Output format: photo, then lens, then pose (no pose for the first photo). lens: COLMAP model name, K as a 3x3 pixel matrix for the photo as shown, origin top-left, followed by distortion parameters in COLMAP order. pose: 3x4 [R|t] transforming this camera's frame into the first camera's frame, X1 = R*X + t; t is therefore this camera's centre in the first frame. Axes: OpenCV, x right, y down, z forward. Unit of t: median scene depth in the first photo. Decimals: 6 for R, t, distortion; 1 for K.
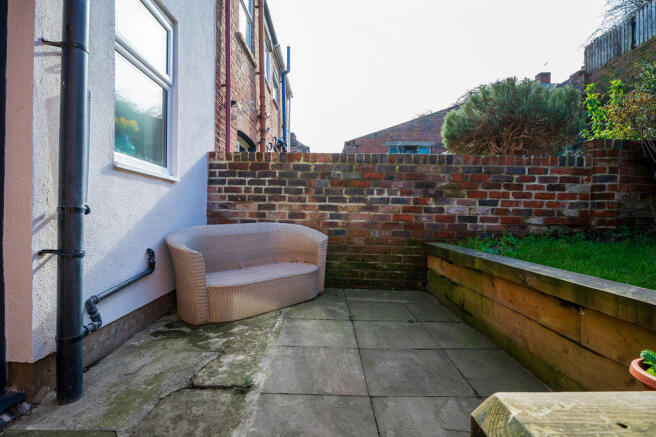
lens RADIAL K [[346.0, 0, 325.7], [0, 346.0, 218.2], [0, 0, 1]] dist [-0.000123, -0.000035]
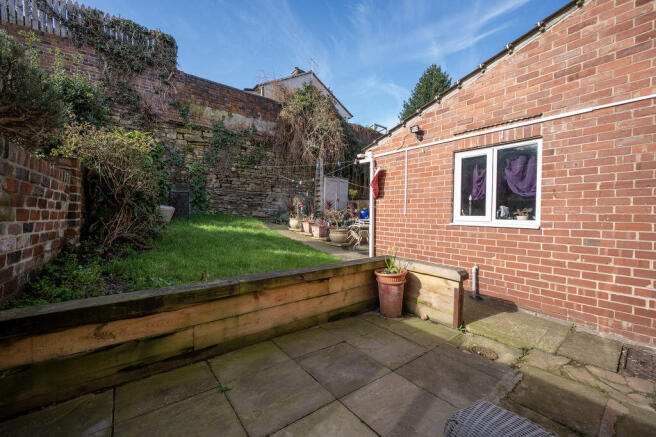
lens RADIAL K [[257.8, 0, 326.8], [0, 257.8, 218.7], [0, 0, 1]] dist [-0.006820, -0.000679]
pose [[-0.632479, -0.012817, 0.774471, -0.414540], [-0.007854, 0.999918, 0.010133, -0.111602], [-0.774538, 0.000326, -0.632528, 1.473795]]
